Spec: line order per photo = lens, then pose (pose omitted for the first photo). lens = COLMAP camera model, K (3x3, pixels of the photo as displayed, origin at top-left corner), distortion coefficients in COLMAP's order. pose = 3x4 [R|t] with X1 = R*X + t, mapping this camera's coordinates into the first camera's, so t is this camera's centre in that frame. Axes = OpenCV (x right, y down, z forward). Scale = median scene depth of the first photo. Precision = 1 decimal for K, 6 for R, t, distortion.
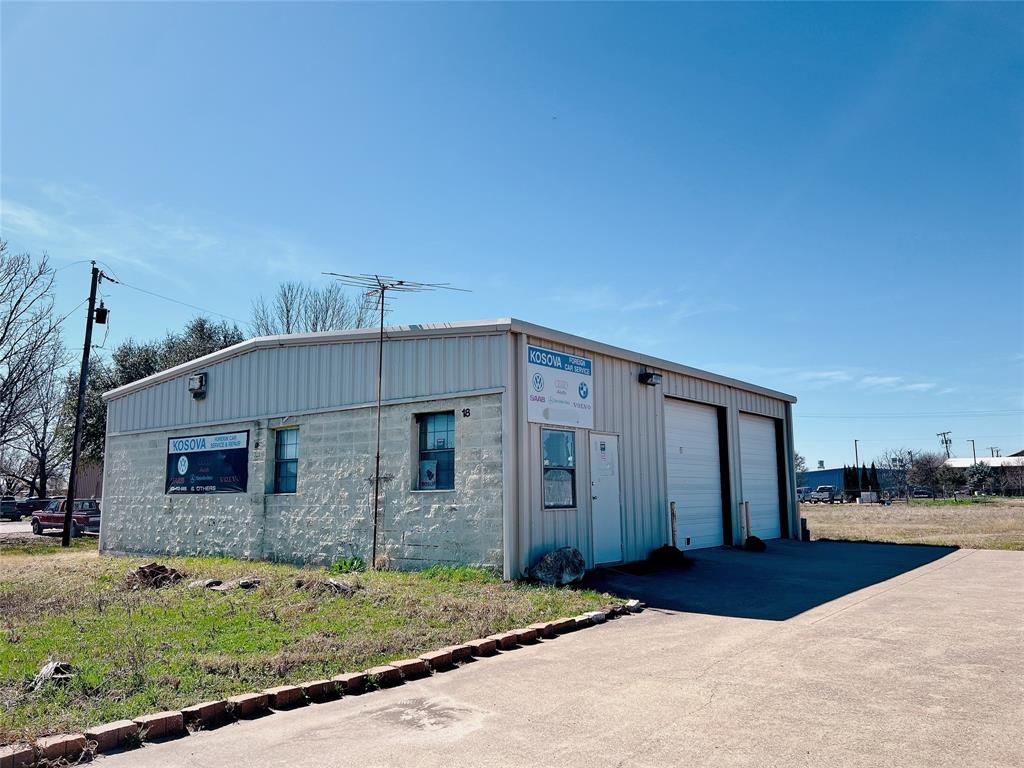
lens RADIAL K [[772.1, 0, 507.3], [0, 772.1, 382.6], [0, 0, 1]] dist [0.058249, -0.011710]
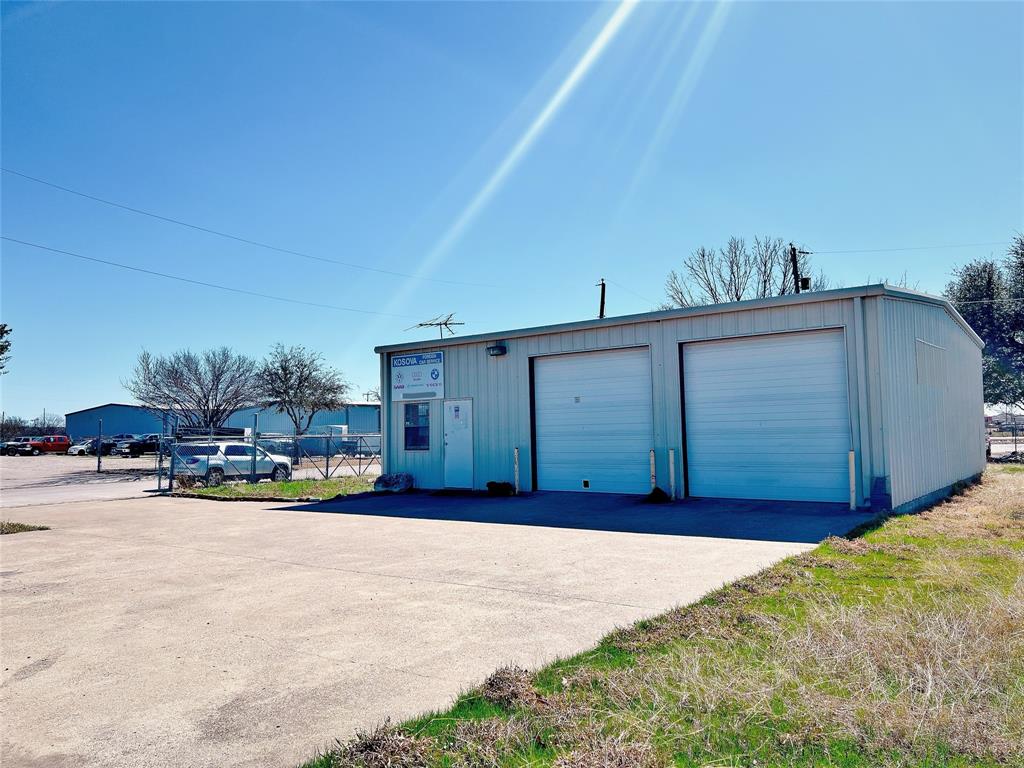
lens RADIAL K [[772.1, 0, 509.8], [0, 772.1, 385.7], [0, 0, 1]] dist [0.058249, -0.011710]
pose [[0.005528, -0.048668, -0.998800, 1.578300], [0.164573, 0.985240, -0.047096, 0.125293], [0.986349, -0.164115, 0.013456, 1.093051]]
